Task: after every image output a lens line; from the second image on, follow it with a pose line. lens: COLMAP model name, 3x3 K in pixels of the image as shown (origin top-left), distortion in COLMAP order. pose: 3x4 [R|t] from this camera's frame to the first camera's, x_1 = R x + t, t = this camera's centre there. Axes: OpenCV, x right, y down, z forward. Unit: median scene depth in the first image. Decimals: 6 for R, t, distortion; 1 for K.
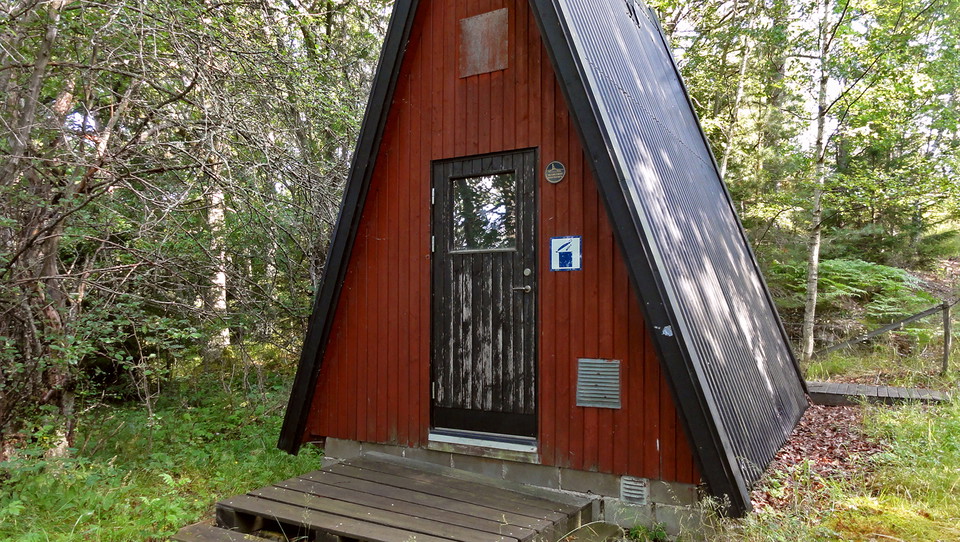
lens RADIAL K [[725.1, 0, 479.3], [0, 725.1, 274.4], [0, 0, 1]] dist [0.007063, 0.000270]
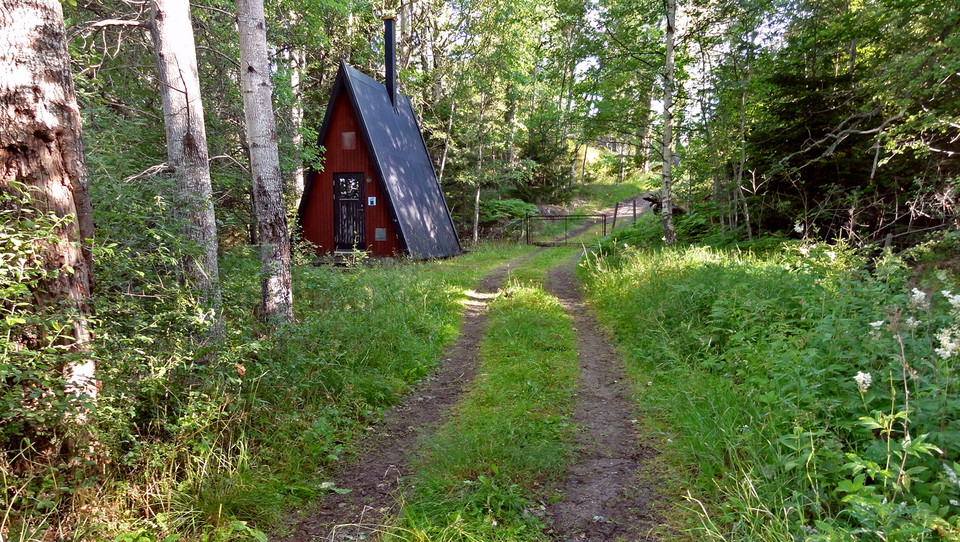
lens RADIAL K [[725.1, 0, 480.5], [0, 725.1, 274.2], [0, 0, 1]] dist [0.007063, 0.000270]
pose [[0.967231, -0.019340, 0.253161, -0.288798], [-0.004581, 0.995603, 0.093558, -0.003806], [-0.253857, -0.091651, 0.962890, -2.721063]]
